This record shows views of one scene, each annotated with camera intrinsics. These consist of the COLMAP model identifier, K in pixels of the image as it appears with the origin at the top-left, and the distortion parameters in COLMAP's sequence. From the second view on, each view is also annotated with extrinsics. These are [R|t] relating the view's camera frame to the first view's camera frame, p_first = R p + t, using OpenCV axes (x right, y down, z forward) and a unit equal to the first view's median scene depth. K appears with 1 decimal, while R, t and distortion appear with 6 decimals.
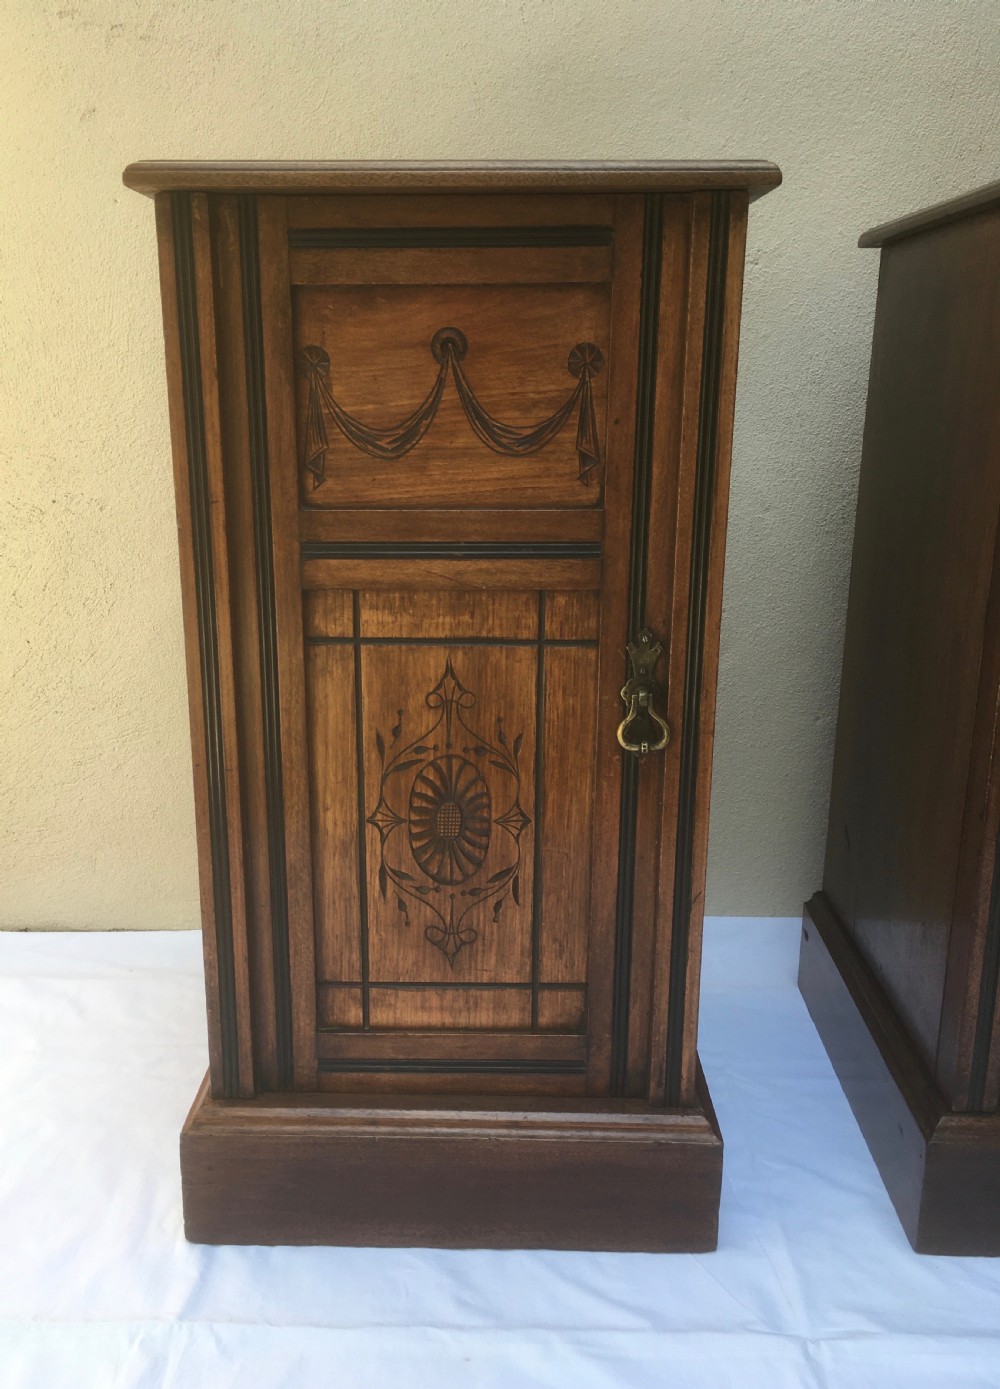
lens RADIAL K [[1214.9, 0, 459.7], [0, 1214.9, 717.7], [0, 0, 1]] dist [0.057563, -0.059896]
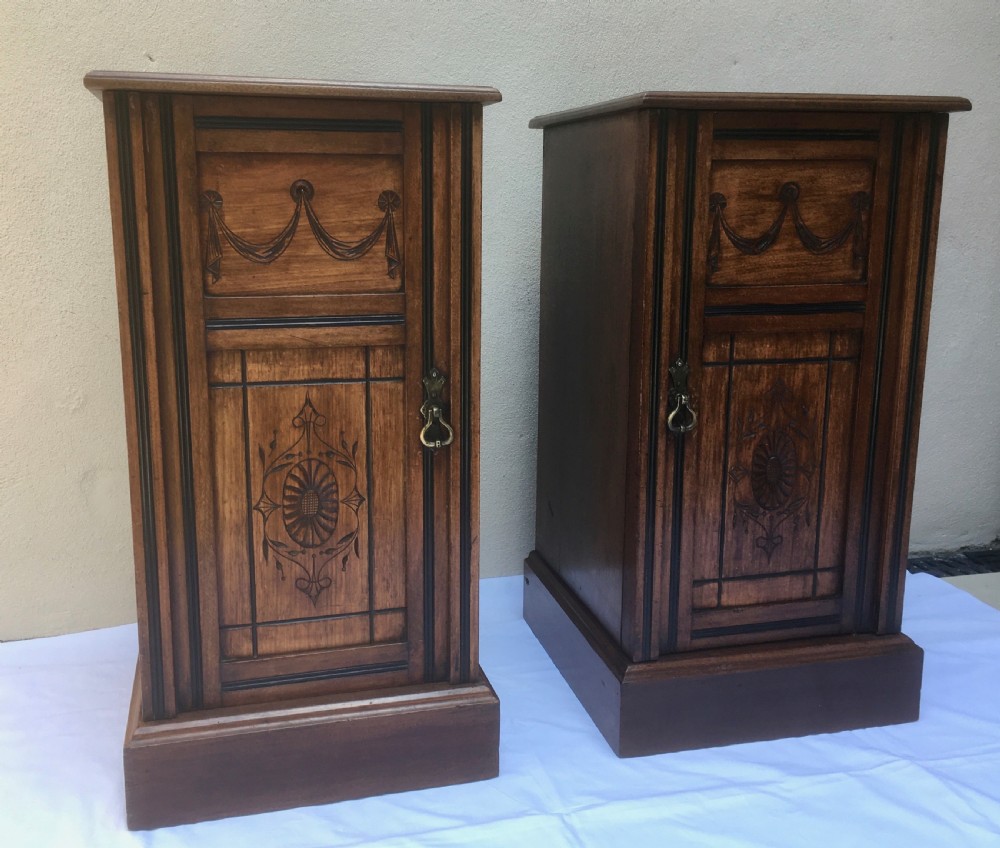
lens RADIAL K [[1012.2, 0, 472.0], [0, 1012.2, 403.3], [0, 0, 1]] dist [0.049934, -0.025268]
pose [[0.960777, -0.050866, 0.272619, -0.151963], [0.070625, 0.995502, -0.063157, 0.055690], [-0.268180, 0.079933, 0.960047, -0.252928]]
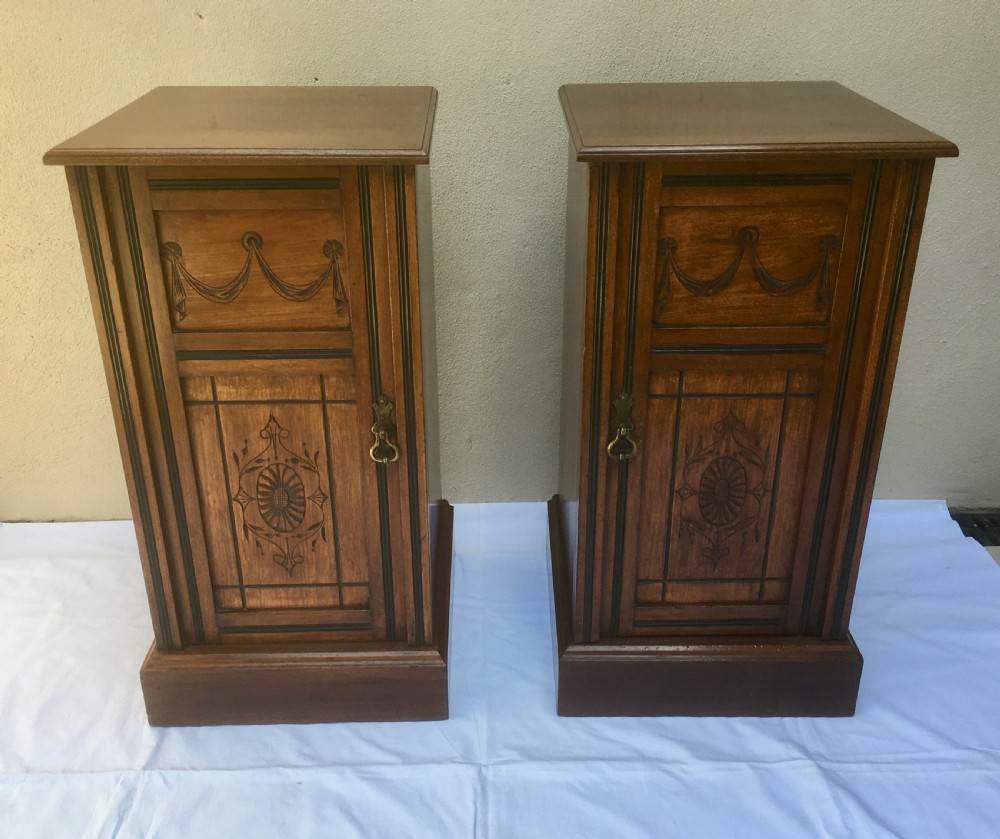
lens RADIAL K [[1027.6, 0, 497.0], [0, 1027.6, 440.8], [0, 0, 1]] dist [0.047498, -0.012817]
pose [[0.998860, -0.024487, 0.040986, 0.243045], [0.016044, 0.980693, 0.194895, -0.279371], [-0.044967, -0.194015, 0.979967, -0.438164]]
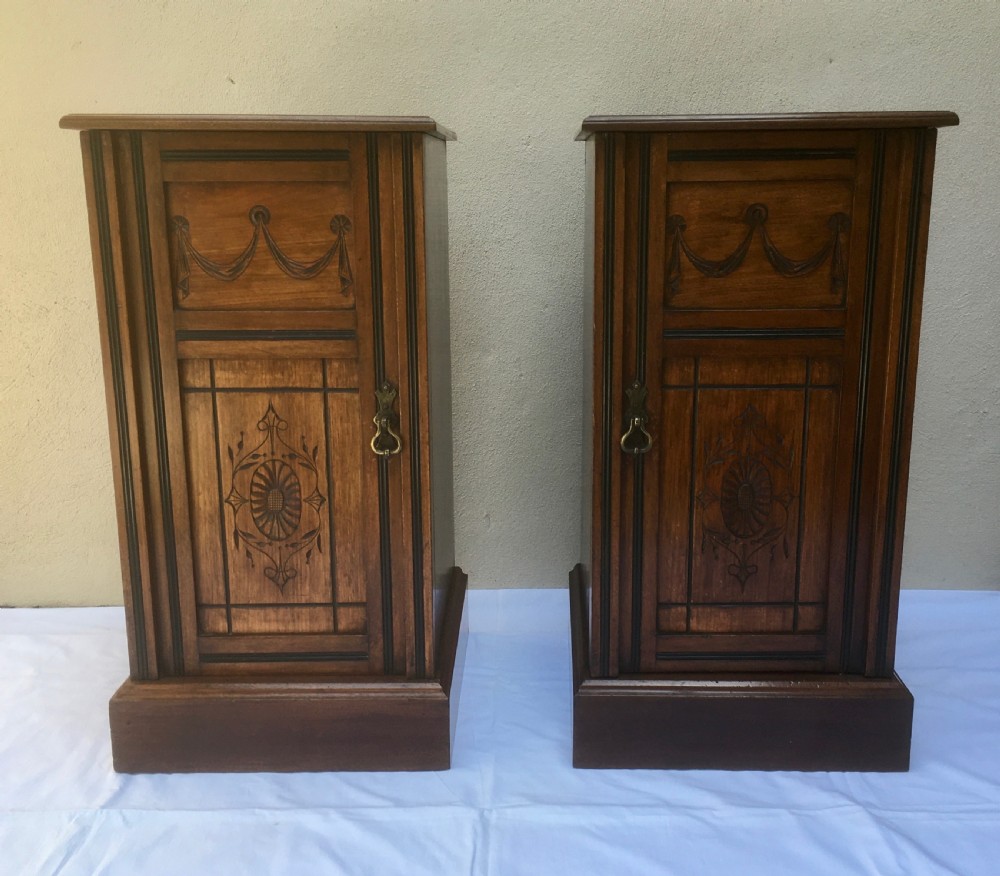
lens RADIAL K [[1090.2, 0, 524.4], [0, 1090.2, 439.2], [0, 0, 1]] dist [0.054347, -0.029394]
pose [[0.999567, -0.008746, 0.028100, 0.287053], [0.009895, 0.999110, -0.041015, 0.067048], [-0.027716, 0.041275, 0.998763, -0.479524]]
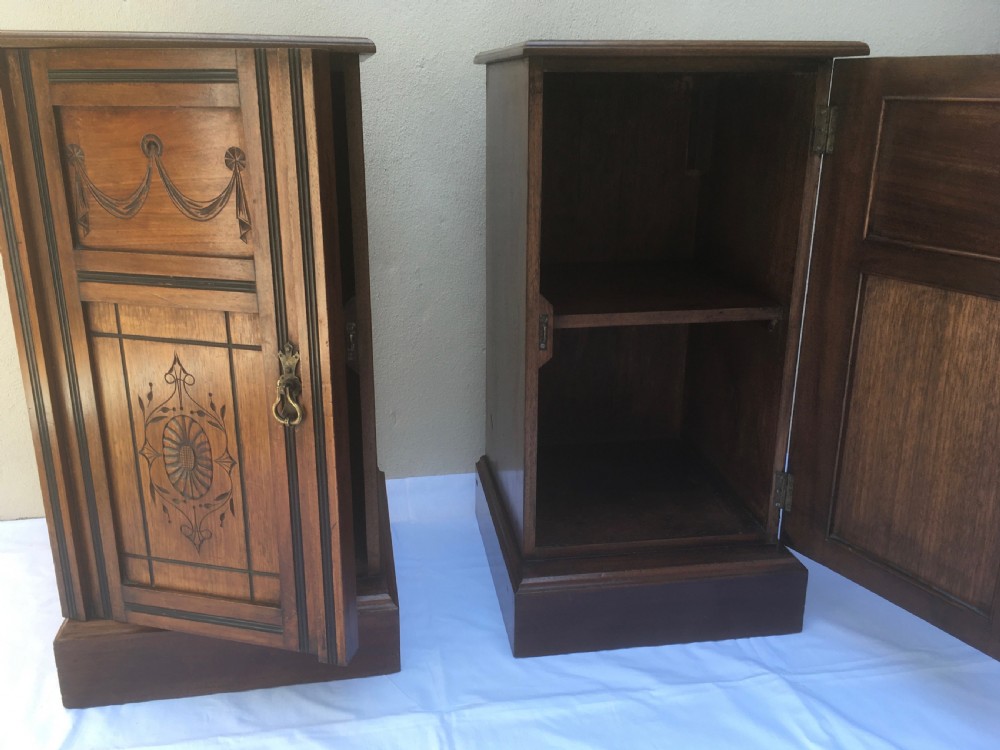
lens RADIAL K [[896.4, 0, 497.9], [0, 896.4, 375.1], [0, 0, 1]] dist [0.070044, -0.085417]
pose [[0.972998, 0.075076, -0.218263, 0.607333], [-0.065478, 0.996556, 0.050889, -0.099850], [0.221332, -0.035224, 0.974562, 0.001929]]
